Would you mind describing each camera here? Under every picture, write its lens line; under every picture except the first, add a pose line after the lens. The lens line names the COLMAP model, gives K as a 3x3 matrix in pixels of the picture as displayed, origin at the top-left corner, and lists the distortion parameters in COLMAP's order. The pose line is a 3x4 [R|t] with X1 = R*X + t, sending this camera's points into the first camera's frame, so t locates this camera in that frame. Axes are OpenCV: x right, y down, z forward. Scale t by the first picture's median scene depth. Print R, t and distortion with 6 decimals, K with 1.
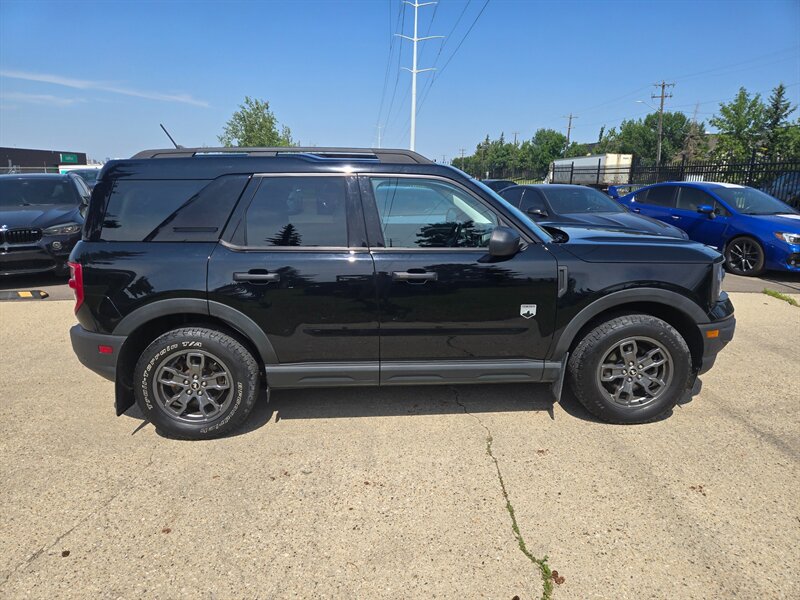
lens RADIAL K [[534.3, 0, 402.3], [0, 534.3, 300.7], [0, 0, 1]] dist [0.054900, -0.045918]
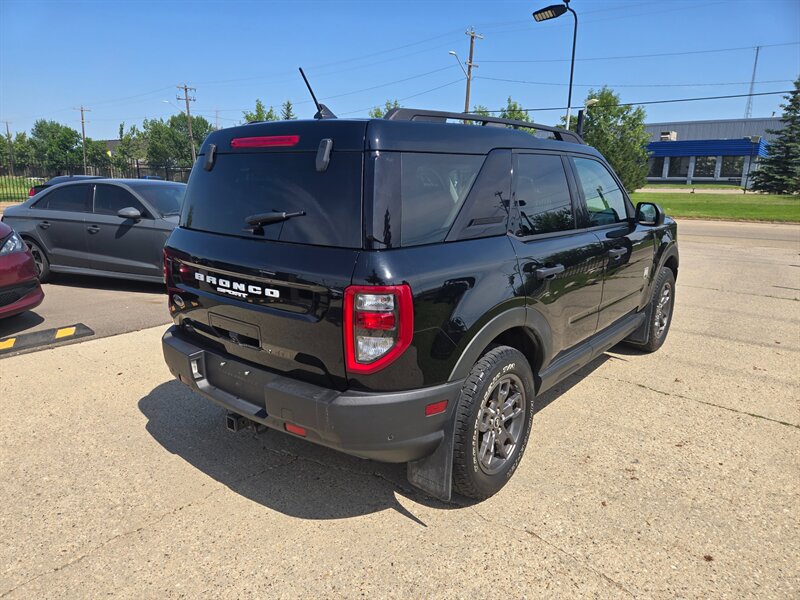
lens RADIAL K [[534.3, 0, 391.8], [0, 534.3, 304.7], [0, 0, 1]] dist [0.054900, -0.045918]
pose [[0.676787, -0.163409, 0.717814, -0.058706], [0.159842, 0.984410, 0.073393, -0.005199], [-0.718617, 0.065065, 0.692355, 0.032480]]
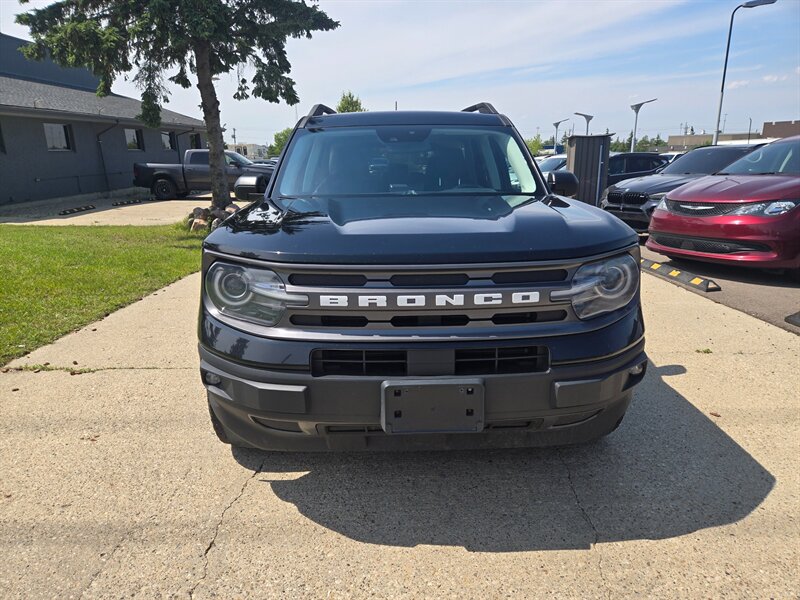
lens RADIAL K [[534.3, 0, 400.4], [0, 534.3, 307.5], [0, 0, 1]] dist [0.054900, -0.045918]
pose [[-0.024451, 0.259272, -0.965495, 0.069162], [-0.216443, 0.941503, 0.258311, -0.012358], [0.975989, 0.215291, 0.033097, 0.071059]]
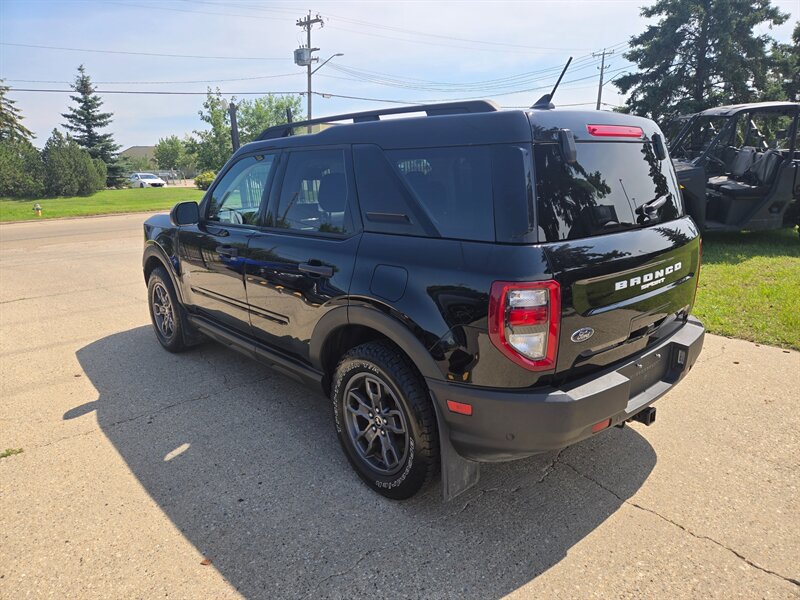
lens RADIAL K [[534.3, 0, 399.7], [0, 534.3, 299.3], [0, 0, 1]] dist [0.054900, -0.045918]
pose [[-0.626769, -0.166691, 0.761167, -0.056375], [0.206247, 0.906520, 0.368353, -0.022735], [-0.751414, 0.387861, -0.533799, 0.105780]]
